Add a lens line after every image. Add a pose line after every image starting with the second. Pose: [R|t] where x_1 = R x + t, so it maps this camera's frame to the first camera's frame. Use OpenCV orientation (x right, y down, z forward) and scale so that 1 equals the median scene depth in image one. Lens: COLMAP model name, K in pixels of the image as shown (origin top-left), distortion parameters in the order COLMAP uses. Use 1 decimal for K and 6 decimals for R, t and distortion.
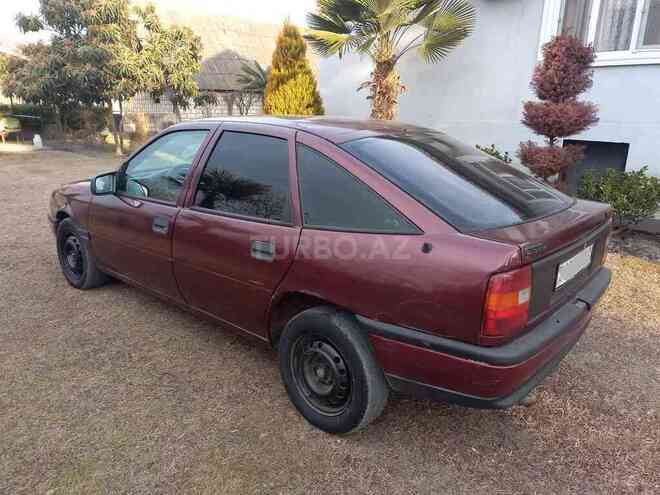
lens RADIAL K [[496.5, 0, 328.8], [0, 496.5, 254.5], [0, 0, 1]] dist [0.041040, -0.007442]
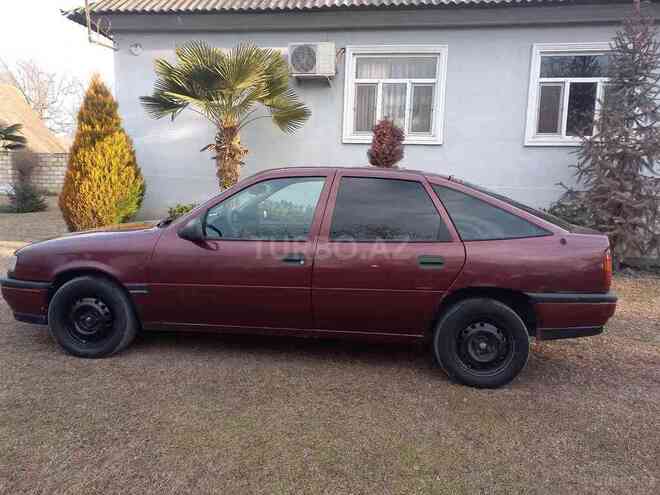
lens RADIAL K [[502.3, 0, 330.4], [0, 502.3, 244.8], [0, 0, 1]] dist [0.034020, -0.005071]
pose [[0.814725, -0.063509, 0.576359, -0.459630], [0.145756, 0.984499, -0.097555, 0.013508], [-0.561229, 0.163488, 0.811353, 0.017550]]
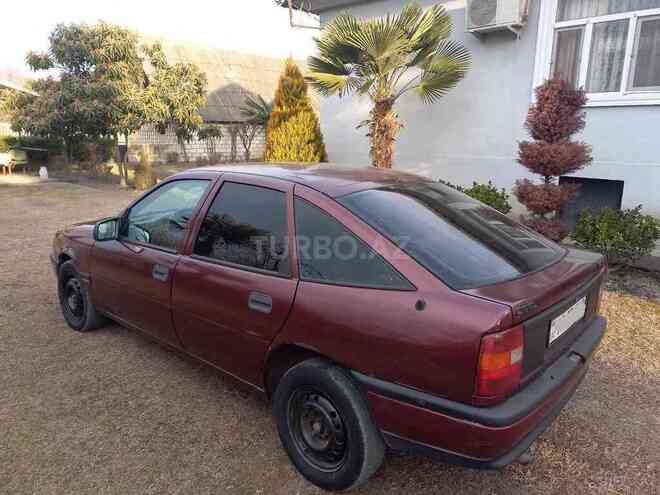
lens RADIAL K [[495.8, 0, 330.0], [0, 495.8, 247.5], [0, 0, 1]] dist [0.058193, -0.031021]
pose [[0.999998, -0.000834, -0.001823, 0.004780], [0.000712, 0.997847, -0.065577, -0.022052], [0.001873, 0.065576, 0.997846, -0.008759]]
